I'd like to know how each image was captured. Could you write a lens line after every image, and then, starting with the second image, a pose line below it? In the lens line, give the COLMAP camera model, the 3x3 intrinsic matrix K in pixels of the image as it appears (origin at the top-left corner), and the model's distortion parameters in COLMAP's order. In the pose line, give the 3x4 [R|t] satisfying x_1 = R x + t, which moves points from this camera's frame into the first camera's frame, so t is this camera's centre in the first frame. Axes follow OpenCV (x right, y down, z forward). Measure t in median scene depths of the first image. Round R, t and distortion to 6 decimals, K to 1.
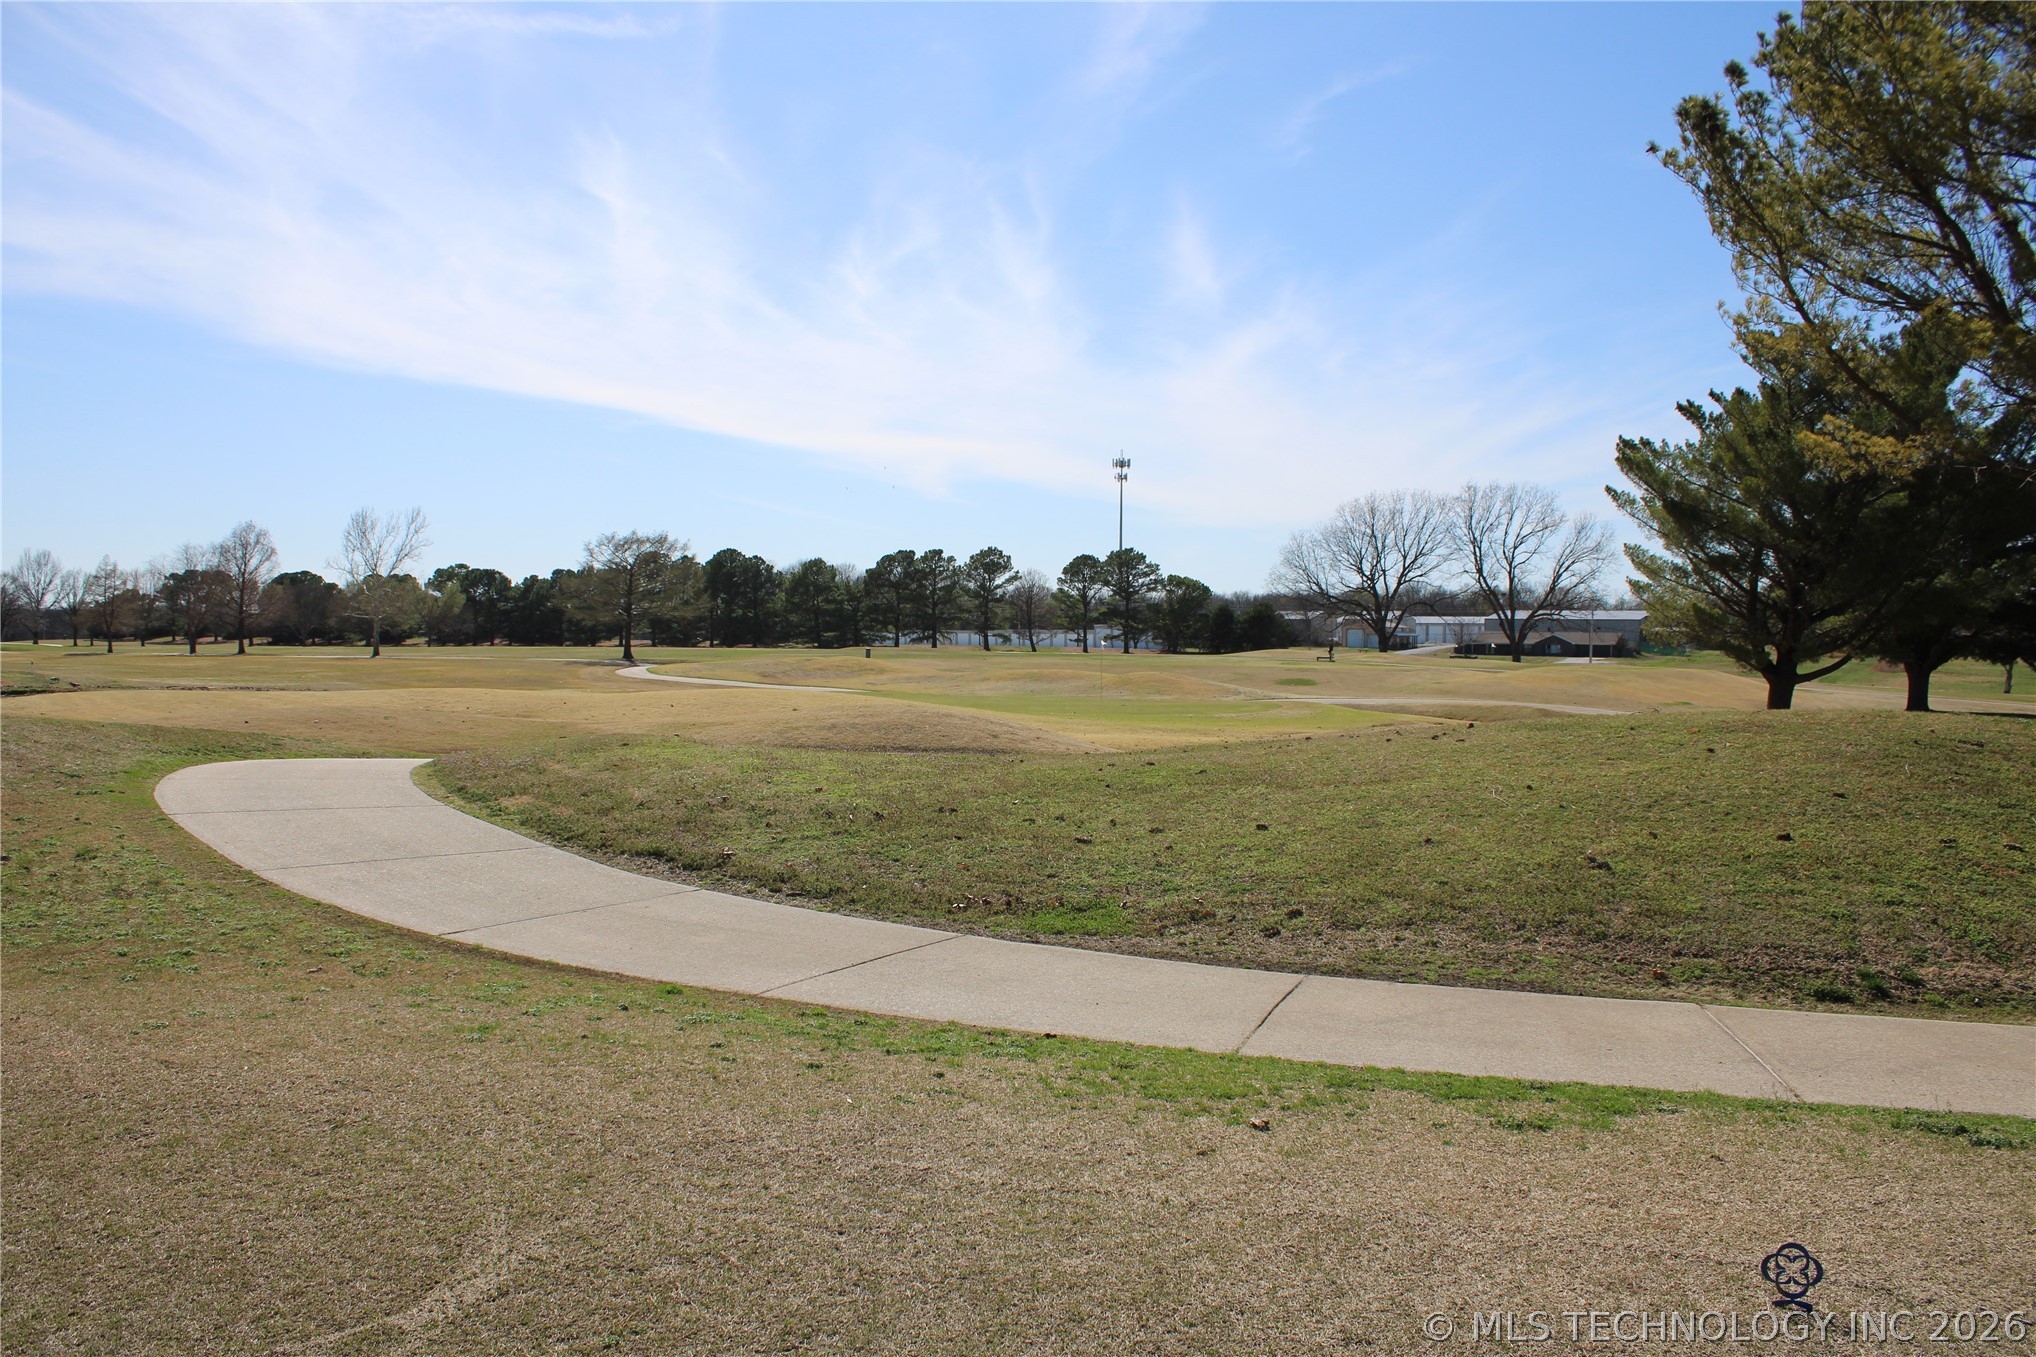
lens RADIAL K [[1695.8, 0, 1031.9], [0, 1695.8, 682.2], [0, 0, 1]] dist [-0.137823, 0.109388]
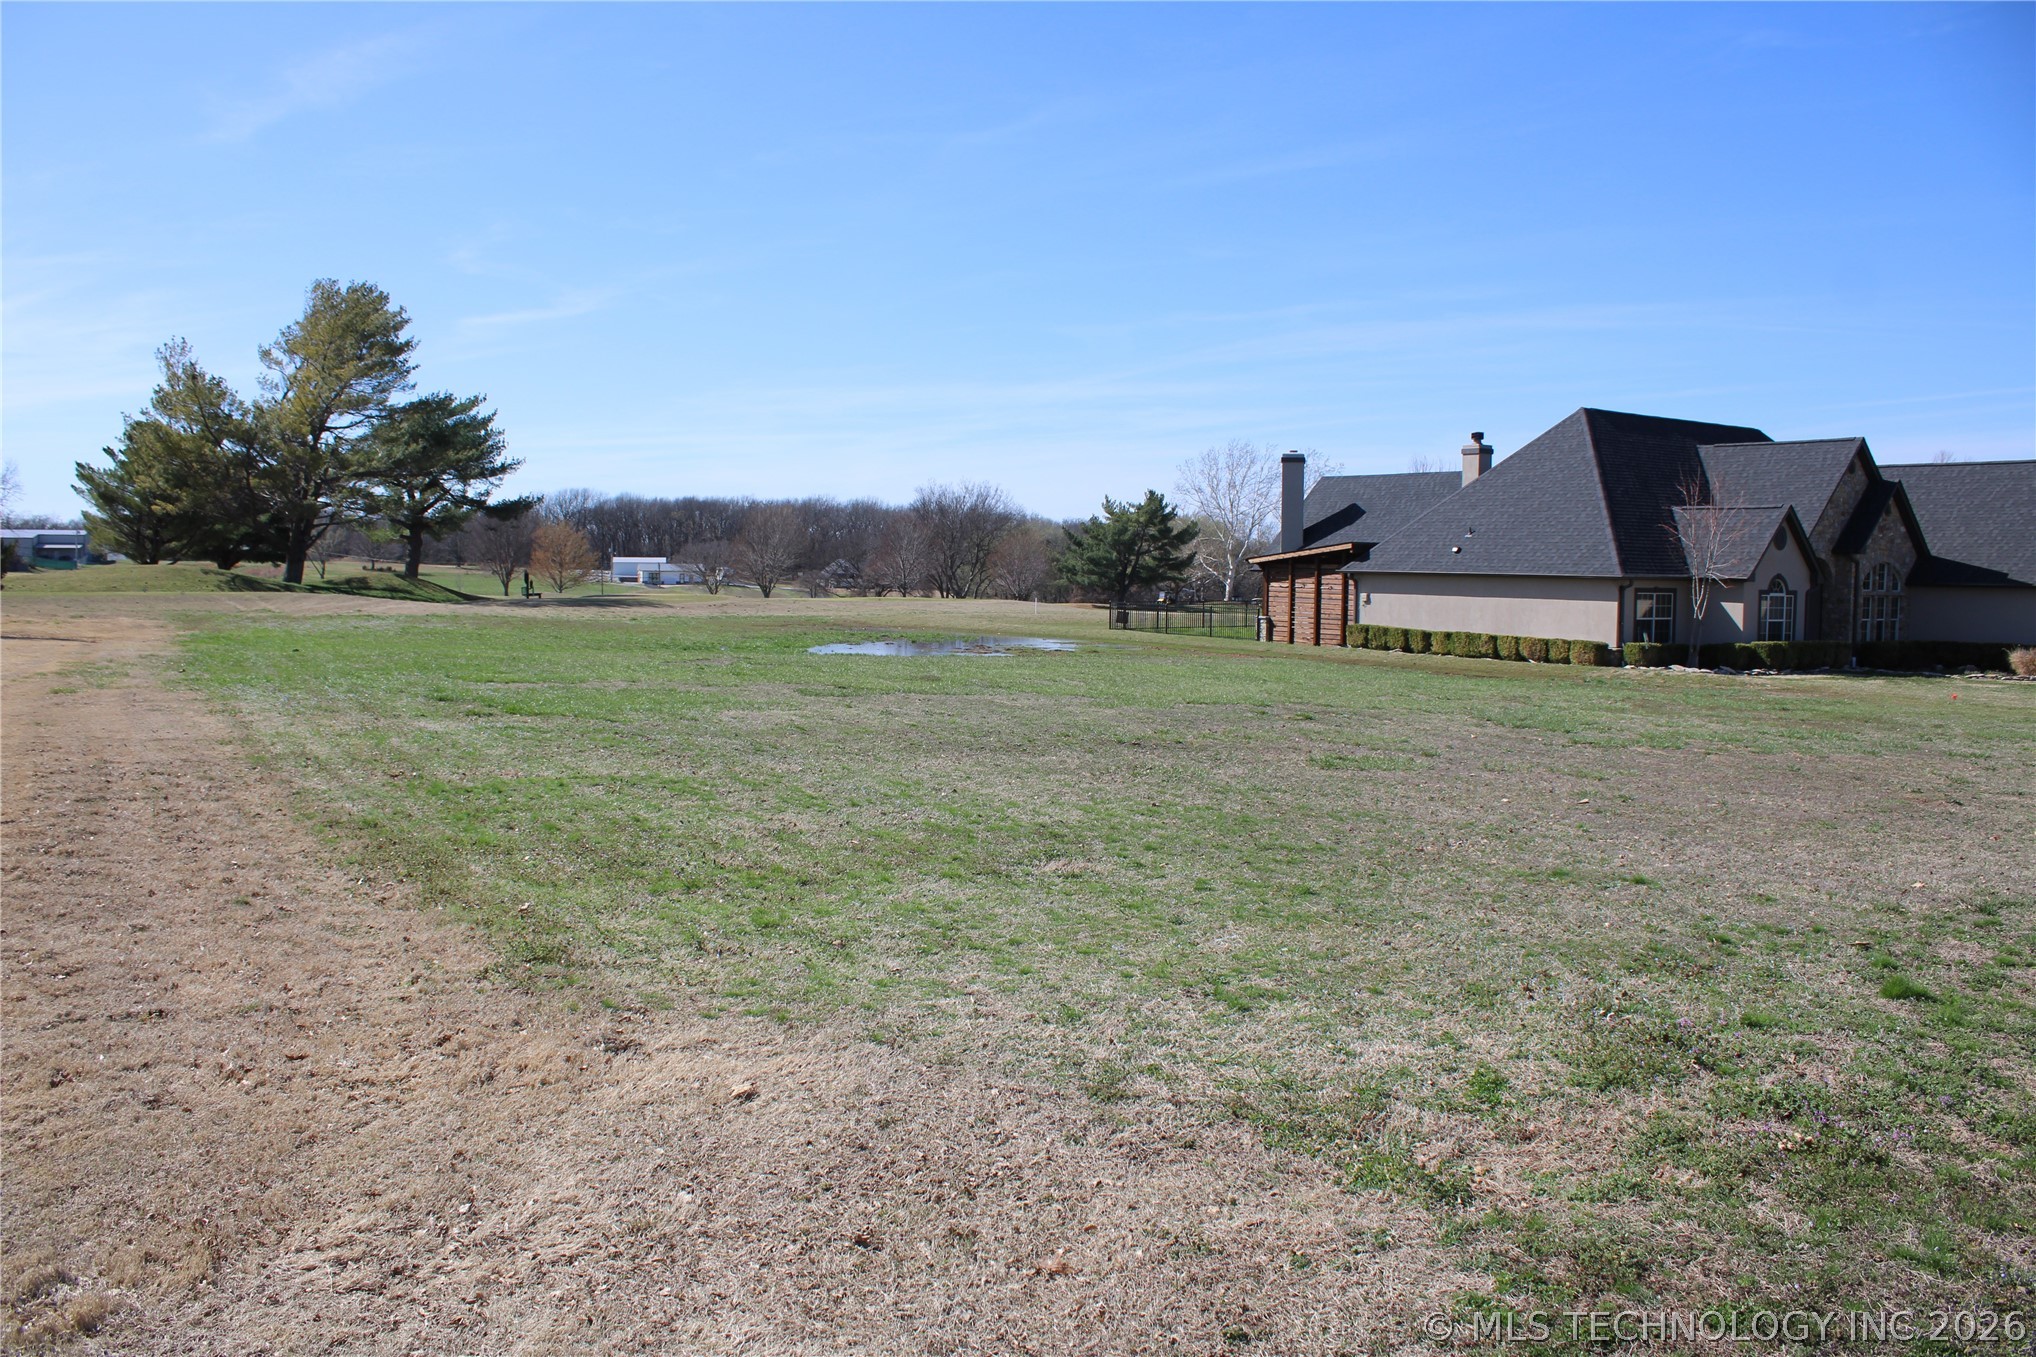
lens RADIAL K [[1695.8, 0, 964.5], [0, 1695.8, 680.4], [0, 0, 1]] dist [-0.137823, 0.109388]
pose [[0.641310, -0.057935, 0.765092, -0.118952], [0.019295, 0.998048, 0.059402, 0.007729], [-0.767039, -0.023332, 0.641176, -0.271214]]
